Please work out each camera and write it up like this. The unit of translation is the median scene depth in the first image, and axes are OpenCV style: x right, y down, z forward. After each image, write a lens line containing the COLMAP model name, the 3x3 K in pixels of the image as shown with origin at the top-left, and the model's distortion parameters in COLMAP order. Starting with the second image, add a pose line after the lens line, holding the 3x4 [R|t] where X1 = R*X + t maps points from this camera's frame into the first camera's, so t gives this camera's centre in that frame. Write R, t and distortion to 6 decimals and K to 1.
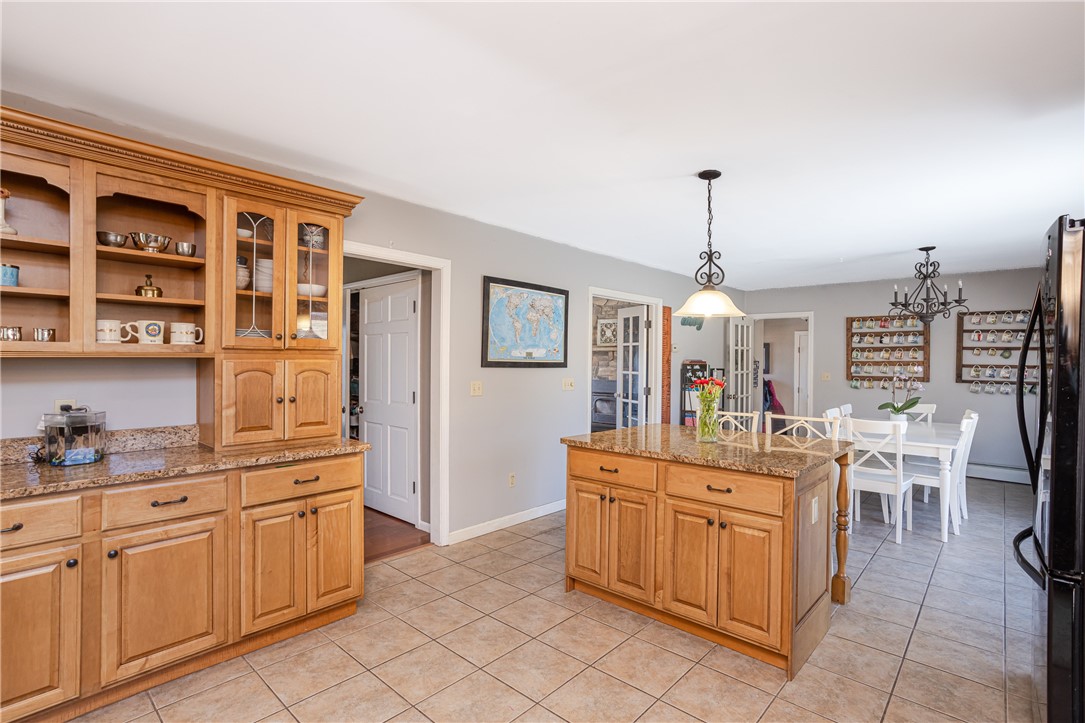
lens RADIAL K [[520.1, 0, 539.0], [0, 520.1, 361.3], [0, 0, 1]] dist [-0.025739, 0.012426]
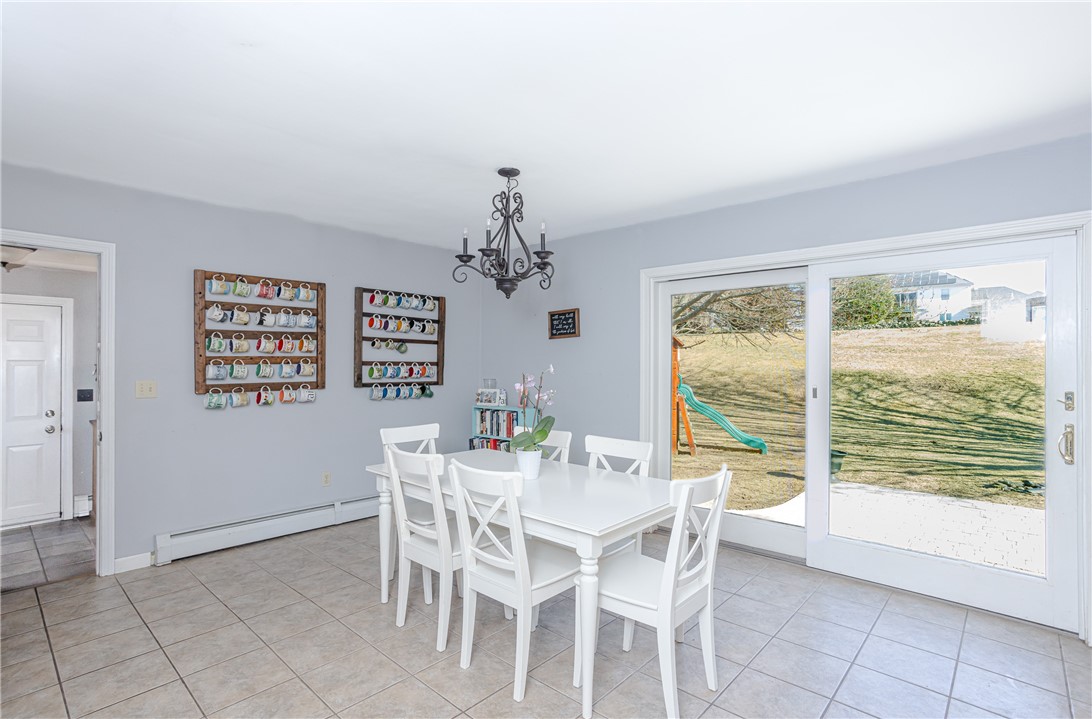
lens RADIAL K [[537.1, 0, 542.9], [0, 537.1, 357.9], [0, 0, 1]] dist [-0.022419, -0.000128]
pose [[0.016502, 0.000488, 0.999864, 0.085815], [-0.001373, 0.999999, -0.000465, 0.001262], [-0.999863, -0.001366, 0.016502, 0.689947]]
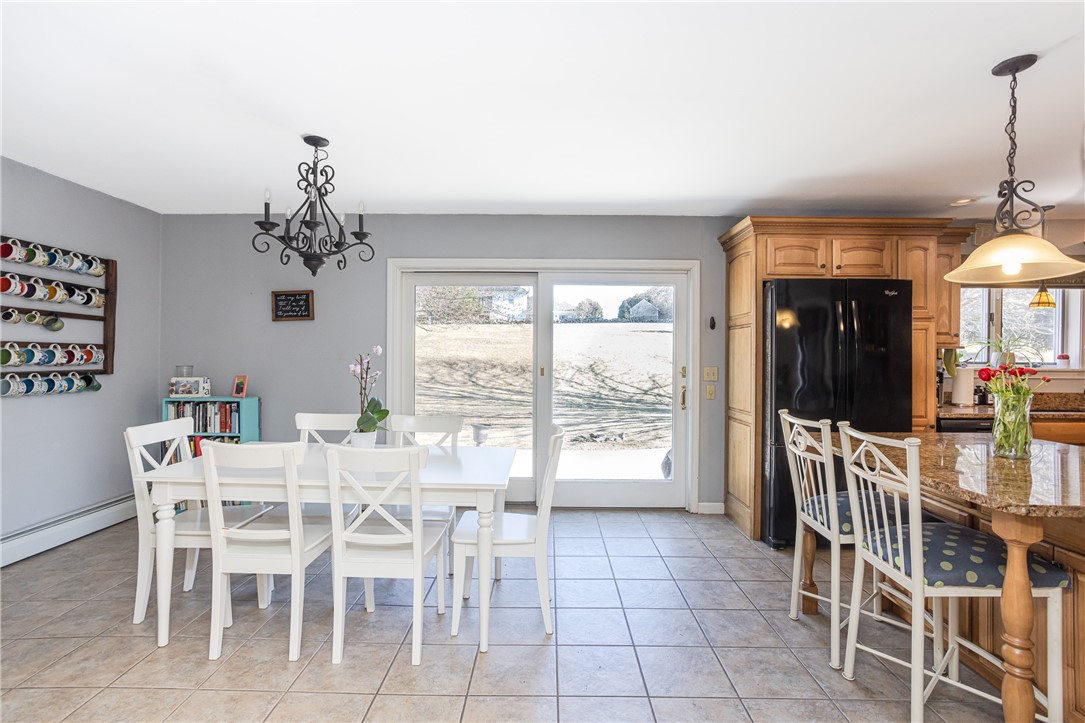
lens RADIAL K [[520.1, 0, 538.6], [0, 520.1, 354.2], [0, 0, 1]] dist [-0.025739, 0.012426]
pose [[-0.661697, -0.014297, 0.749635, 0.113624], [-0.012835, 0.999888, 0.007741, 0.007441], [-0.749661, -0.004499, -0.661807, 0.868660]]
